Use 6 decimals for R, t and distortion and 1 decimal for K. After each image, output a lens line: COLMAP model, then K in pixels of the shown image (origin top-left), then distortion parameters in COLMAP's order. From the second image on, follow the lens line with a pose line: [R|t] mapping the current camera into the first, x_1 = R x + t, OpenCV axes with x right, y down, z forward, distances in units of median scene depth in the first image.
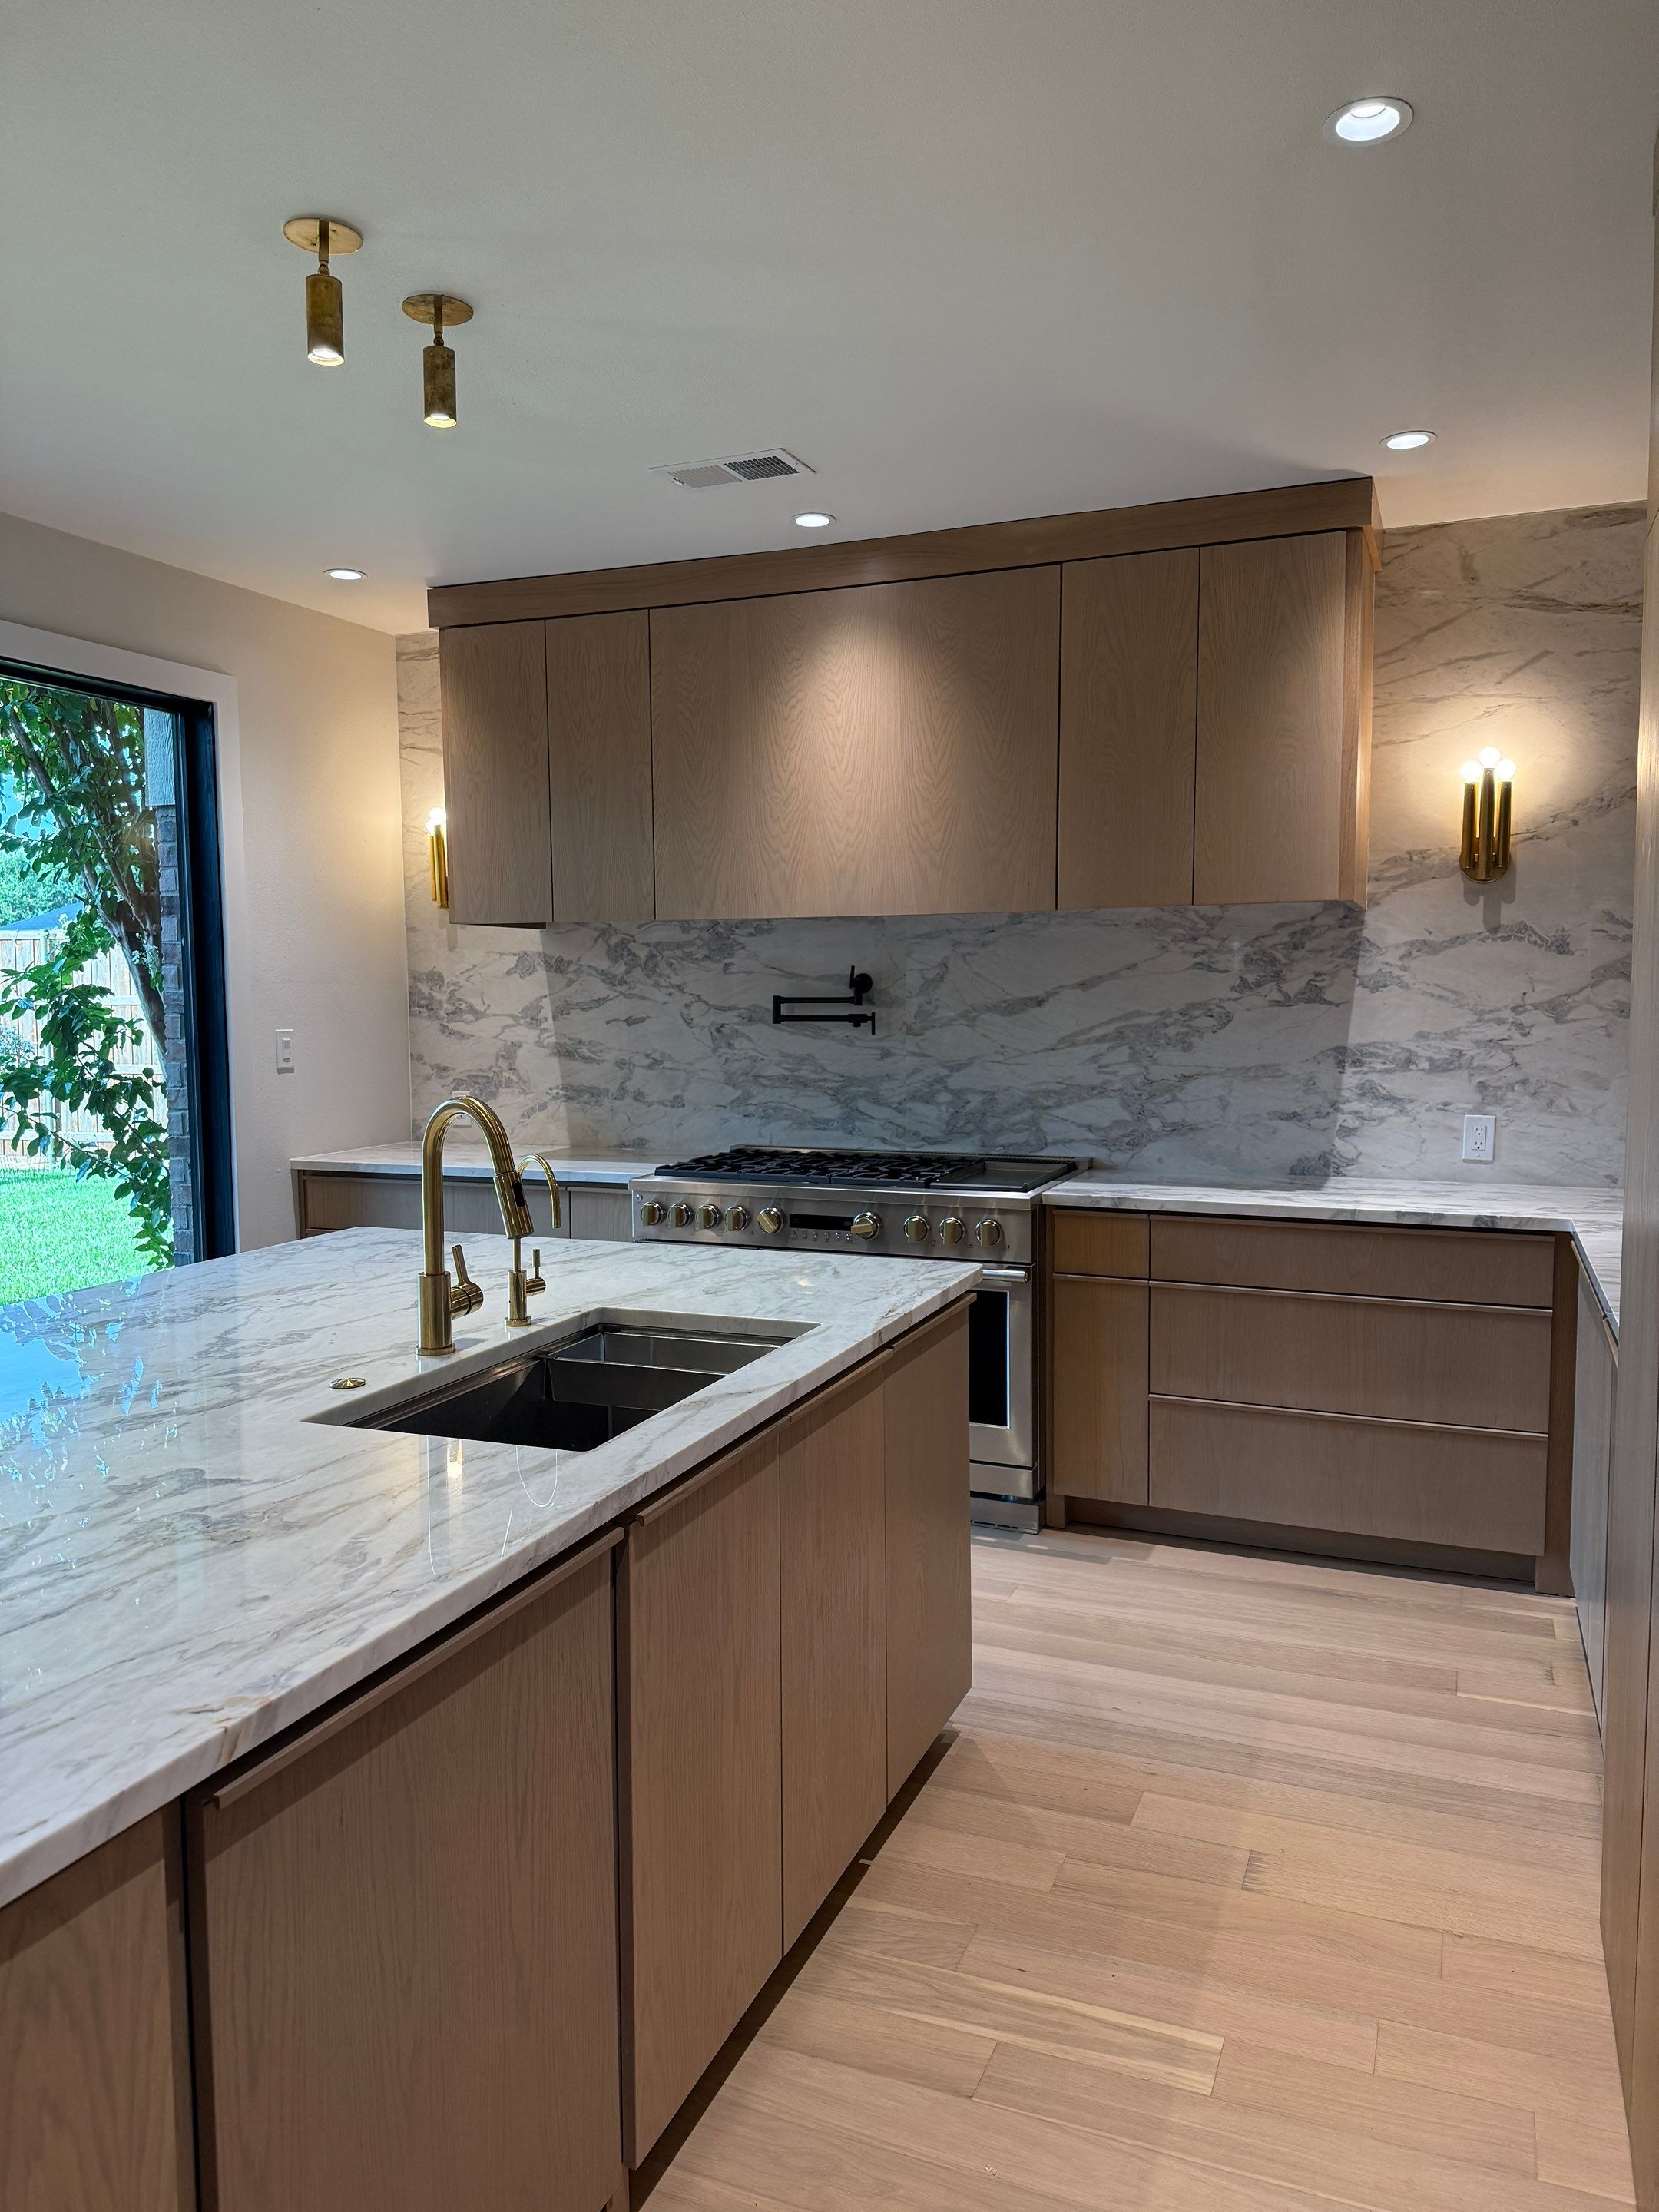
lens RADIAL K [[1538.4, 0, 831.7], [0, 1538.4, 1115.8], [0, 0, 1]] dist [0.089930, -0.101206]
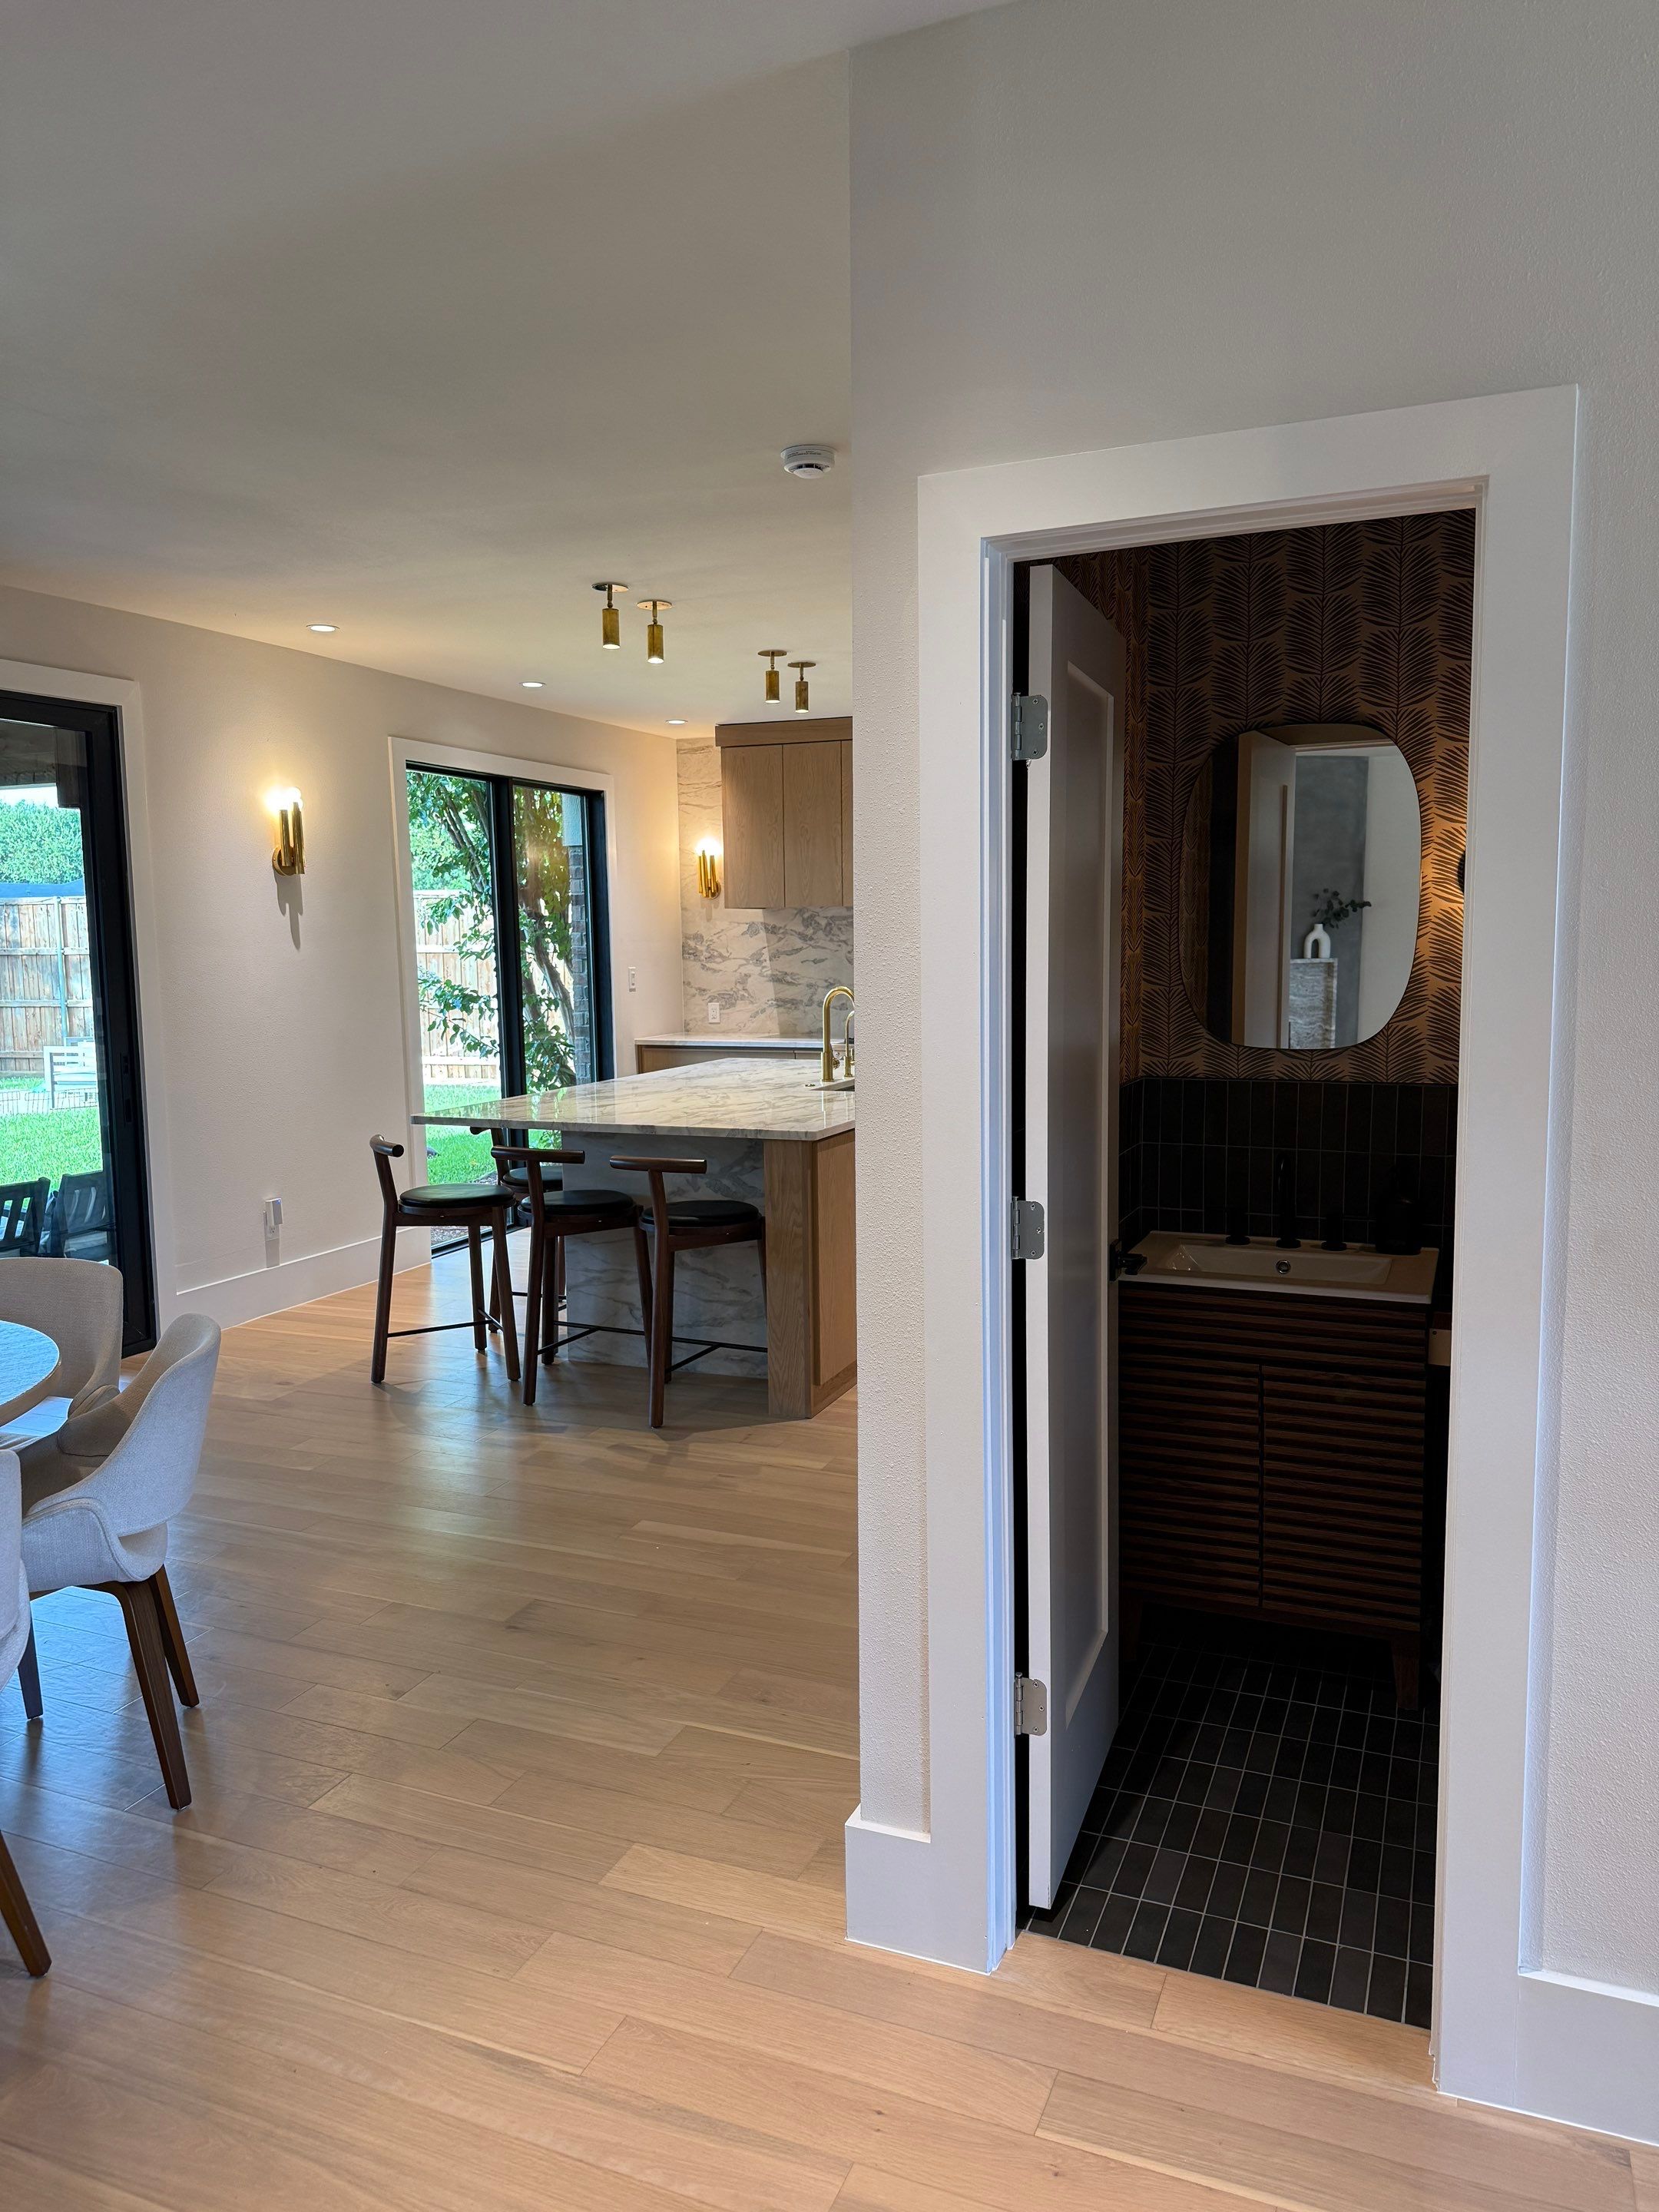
lens RADIAL K [[1538.4, 0, 841.0], [0, 1538.4, 1108.8], [0, 0, 1]] dist [0.089930, -0.101206]
pose [[0.999976, -0.006684, 0.002016, -0.116443], [0.006617, 0.999474, 0.031742, 0.055974], [-0.002228, -0.031728, 0.999494, -0.831139]]
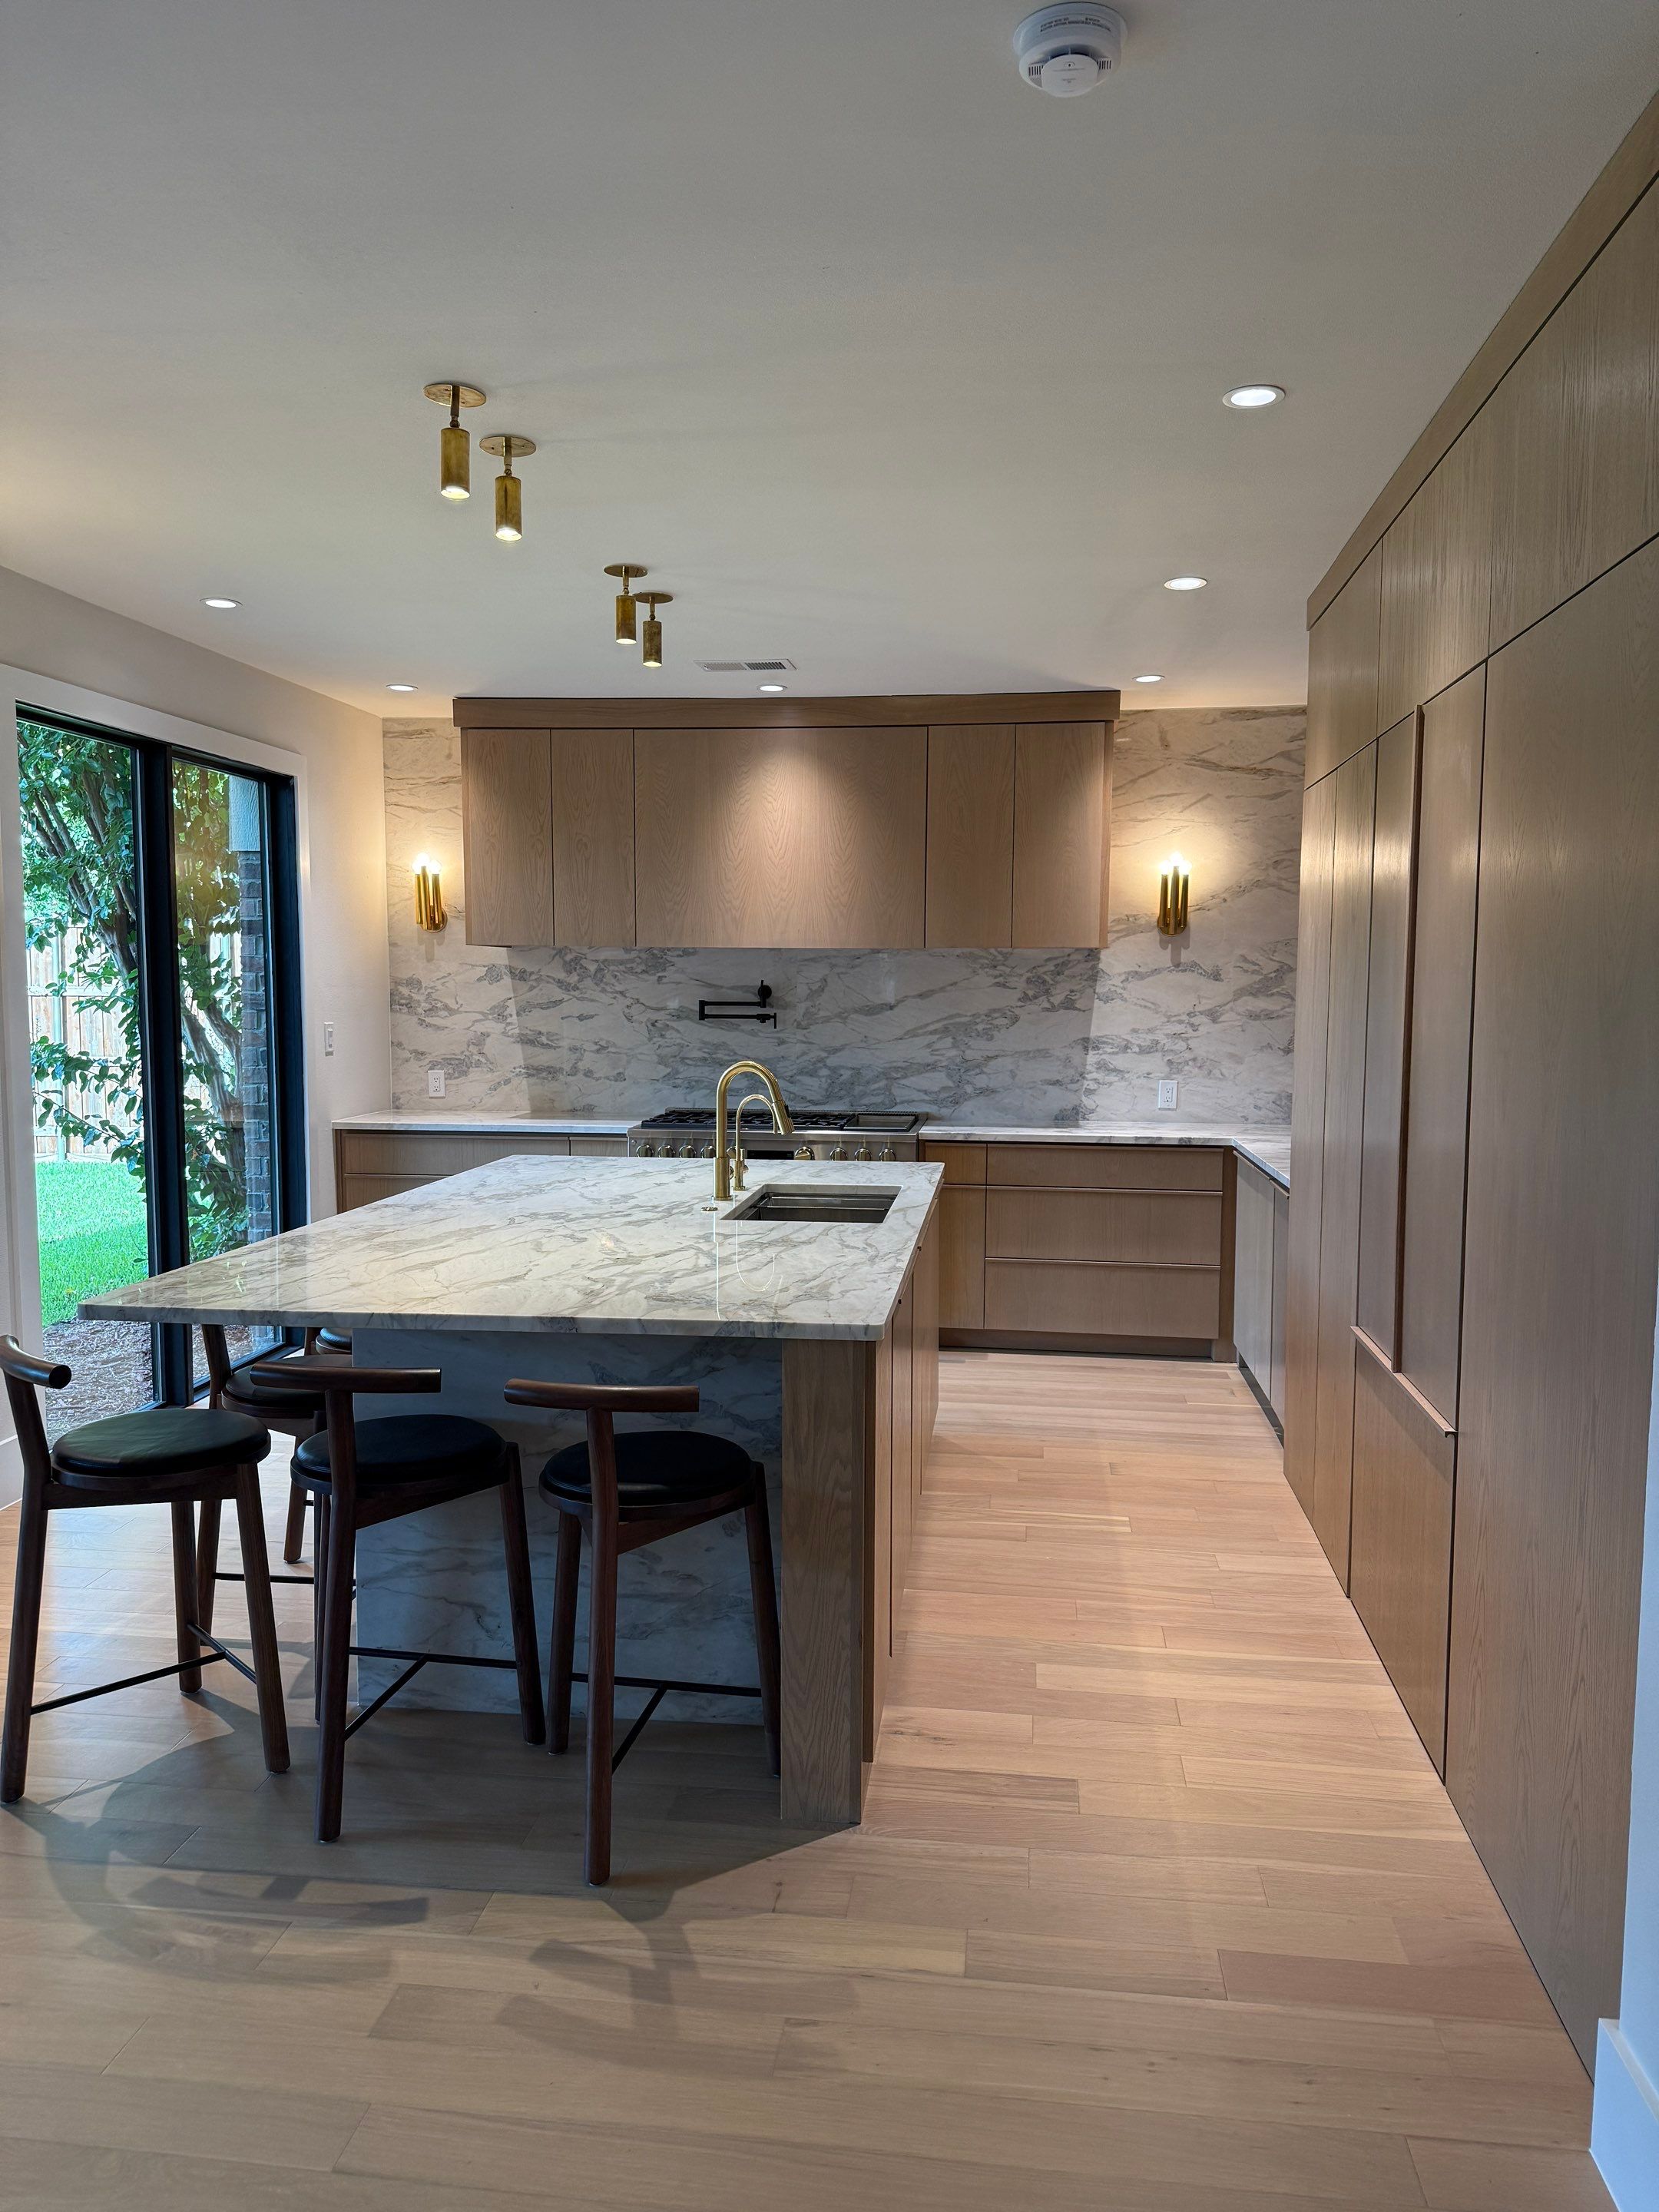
lens RADIAL K [[1538.4, 0, 850.5], [0, 1538.4, 1117.5], [0, 0, 1]] dist [0.089930, -0.101206]
pose [[0.962498, -0.012406, 0.271006, -0.295248], [0.010660, 0.999912, 0.007914, 0.019480], [-0.271080, -0.004728, 0.962545, -0.395100]]
